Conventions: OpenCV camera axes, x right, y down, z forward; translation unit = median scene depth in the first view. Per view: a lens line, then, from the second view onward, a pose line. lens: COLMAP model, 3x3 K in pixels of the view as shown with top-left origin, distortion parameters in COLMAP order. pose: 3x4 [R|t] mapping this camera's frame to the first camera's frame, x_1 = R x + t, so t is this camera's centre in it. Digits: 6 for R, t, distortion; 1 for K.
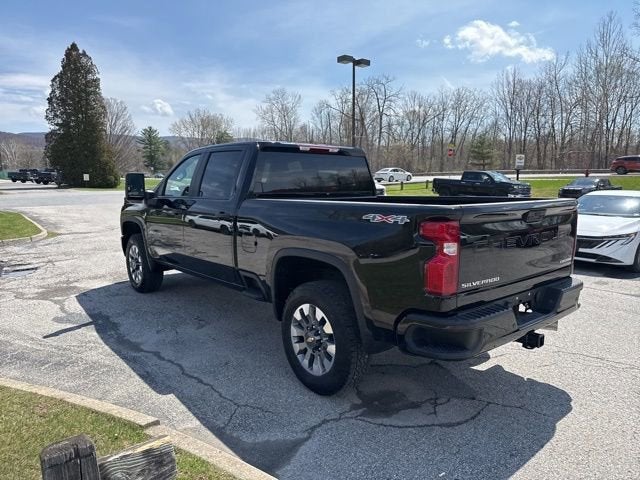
lens RADIAL K [[449.6, 0, 323.6], [0, 449.6, 243.5], [0, 0, 1]] dist [0.046452, -0.057790]
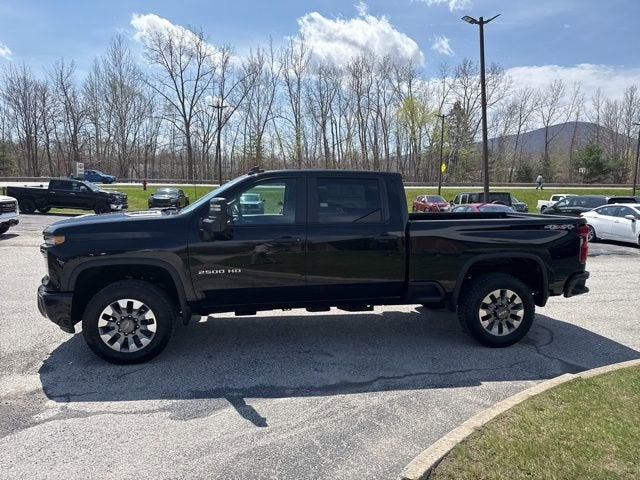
lens RADIAL K [[448.3, 0, 323.6], [0, 448.3, 242.2], [0, 0, 1]] dist [0.047256, -0.057748]
pose [[0.511273, -0.093767, 0.854288, -0.792641], [0.108365, 0.993130, 0.044152, -0.074532], [-0.852559, 0.070001, 0.517922, 0.353778]]
